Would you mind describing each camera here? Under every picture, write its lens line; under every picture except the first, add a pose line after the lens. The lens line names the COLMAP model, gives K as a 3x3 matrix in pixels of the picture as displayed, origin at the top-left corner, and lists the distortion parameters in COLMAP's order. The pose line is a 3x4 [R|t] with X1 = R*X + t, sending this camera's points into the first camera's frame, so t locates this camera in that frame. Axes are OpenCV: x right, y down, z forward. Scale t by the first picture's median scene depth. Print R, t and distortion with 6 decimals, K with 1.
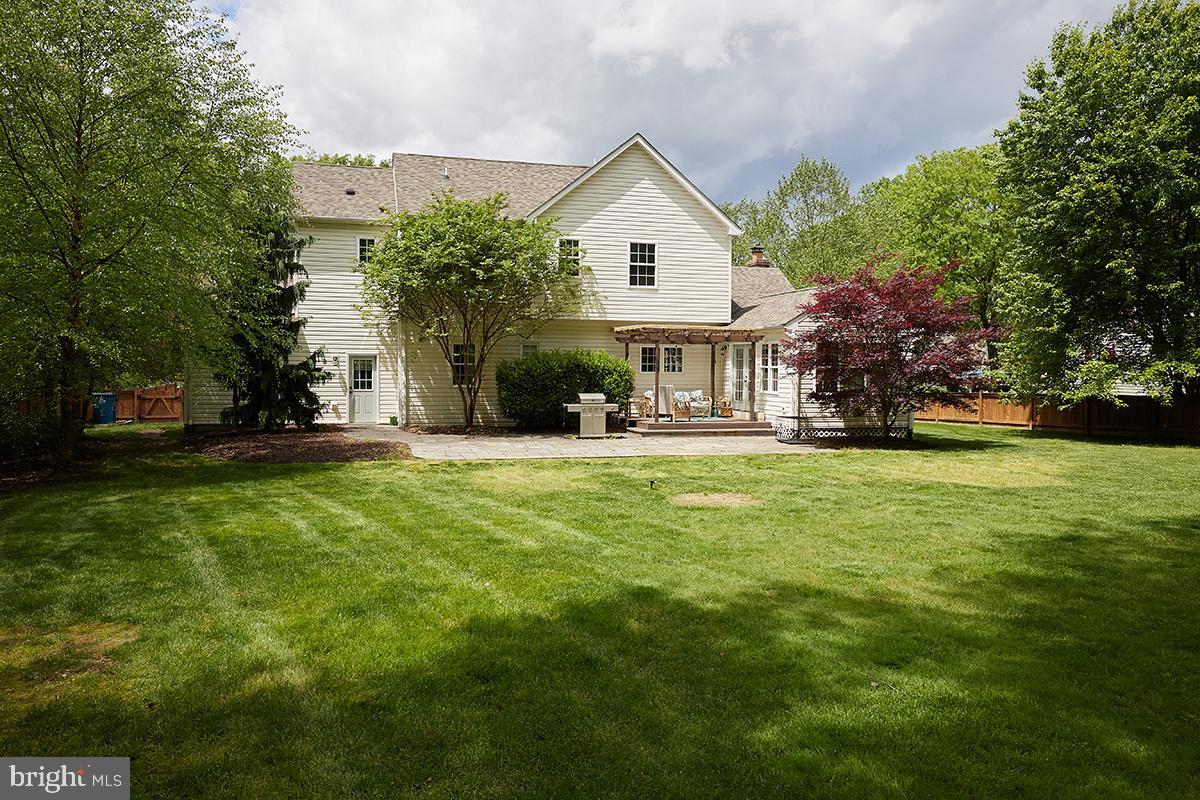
lens RADIAL K [[916.8, 0, 599.3], [0, 916.8, 399.5], [0, 0, 1]] dist [0.011493, 0.005752]
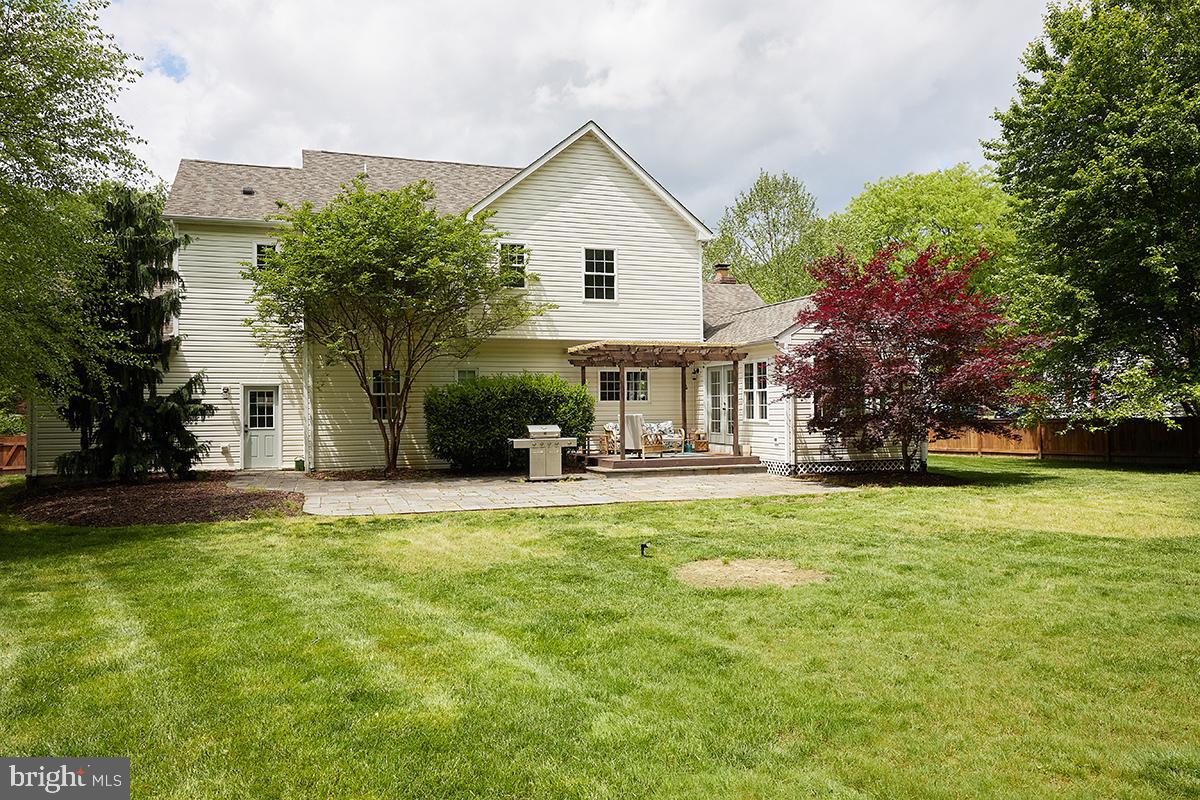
lens RADIAL K [[865.1, 0, 592.8], [0, 865.1, 393.0], [0, 0, 1]] dist [0.005198, -0.001458]
pose [[0.998183, -0.018512, 0.057333, -0.007507], [0.021785, 0.998136, -0.057002, 0.008922], [-0.056171, 0.058148, 0.996726, 0.225187]]
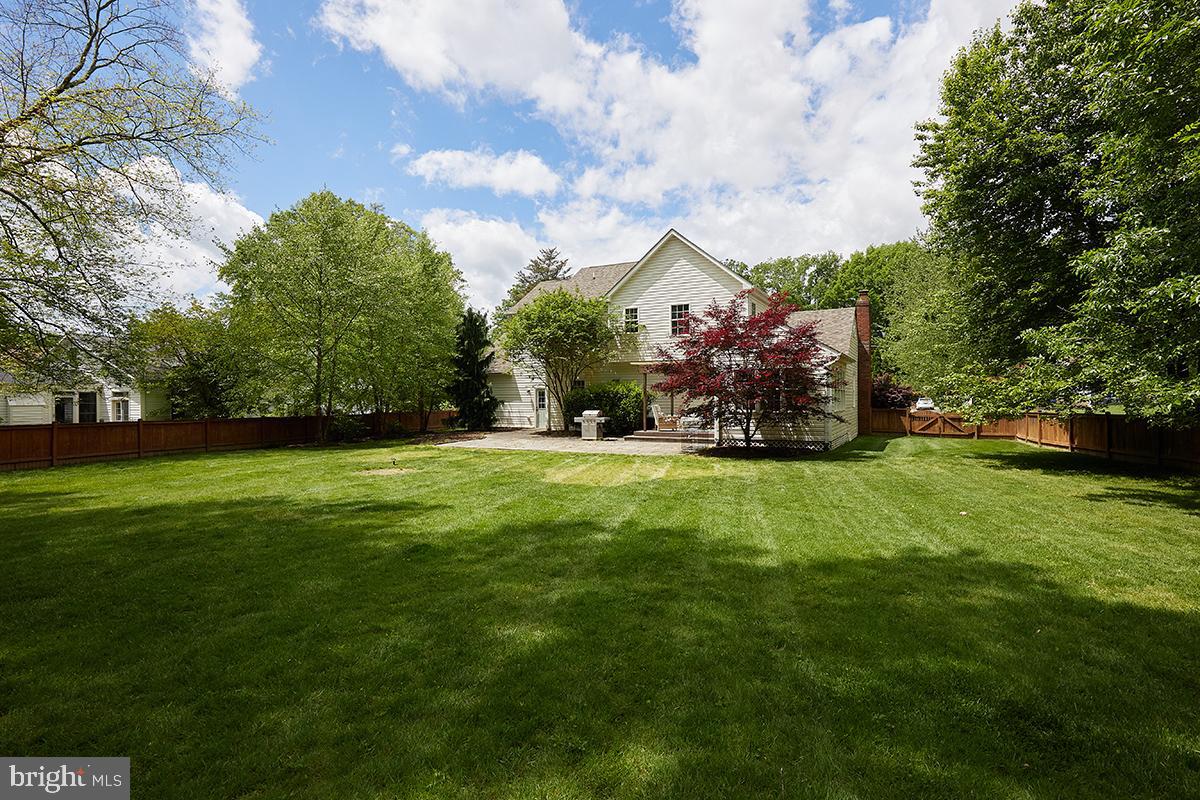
lens RADIAL K [[611.6, 0, 601.1], [0, 611.6, 391.6], [0, 0, 1]] dist [-0.003407, -0.000059]
pose [[0.704180, -0.020740, -0.709718, 0.674452], [-0.010701, 0.999150, -0.039816, 0.002090], [0.709940, 0.035632, 0.703360, 0.277556]]
